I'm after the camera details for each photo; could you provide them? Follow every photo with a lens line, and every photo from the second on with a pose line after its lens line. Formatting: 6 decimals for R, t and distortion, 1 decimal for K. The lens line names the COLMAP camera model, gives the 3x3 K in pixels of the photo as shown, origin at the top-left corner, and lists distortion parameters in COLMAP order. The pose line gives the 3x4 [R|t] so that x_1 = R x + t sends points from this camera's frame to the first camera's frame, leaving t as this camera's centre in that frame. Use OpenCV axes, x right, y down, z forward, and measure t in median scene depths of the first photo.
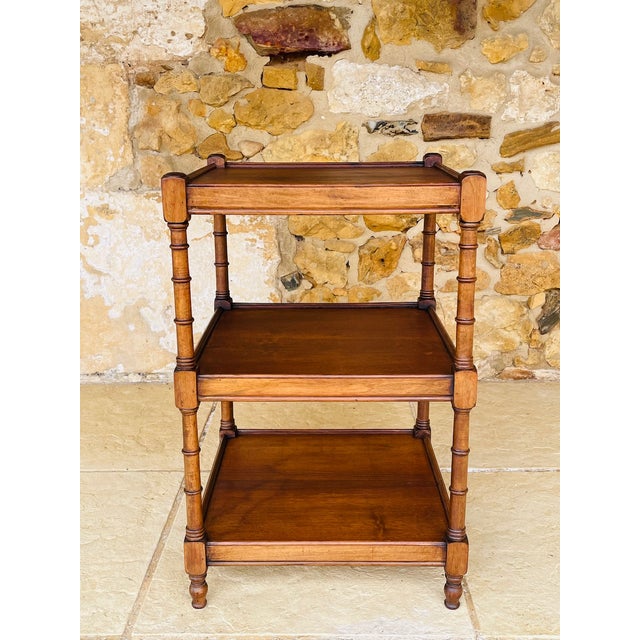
lens RADIAL K [[748.8, 0, 317.7], [0, 748.8, 308.8], [0, 0, 1]] dist [0.066933, 0.000000]
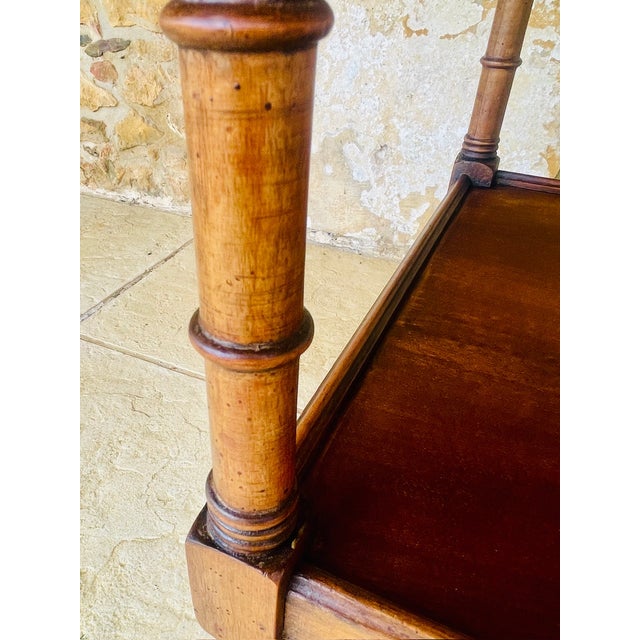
lens RADIAL K [[543.8, 0, 257.1], [0, 543.8, 363.6], [0, 0, 1]] dist [0.052396, -0.076544]
pose [[0.893597, 0.277363, -0.352921, -0.073829], [-0.120373, 0.905521, 0.406869, -0.014647], [0.432428, -0.321095, 0.842558, 0.498753]]
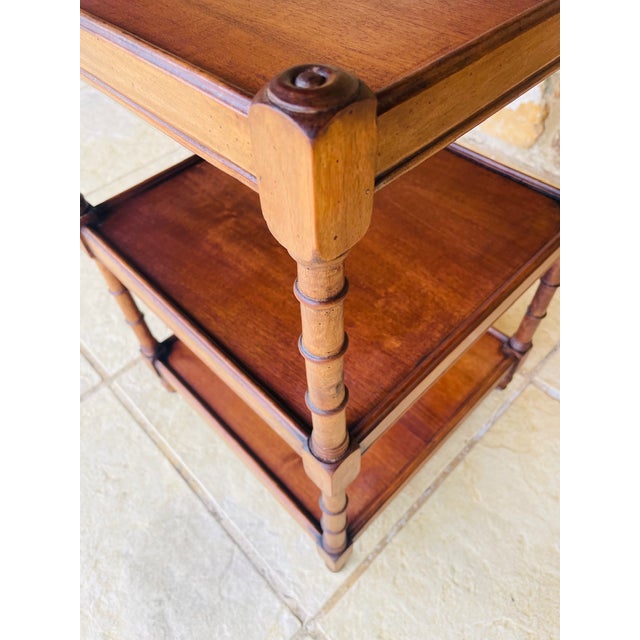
lens RADIAL K [[495.9, 0, 318.0], [0, 495.9, 320.8], [0, 0, 1]] dist [0.045040, -0.006796]
pose [[0.704627, 0.544349, -0.455175, 0.170003], [-0.153627, 0.743291, 0.651089, -0.120214], [0.692748, -0.388848, 0.607370, 0.460549]]
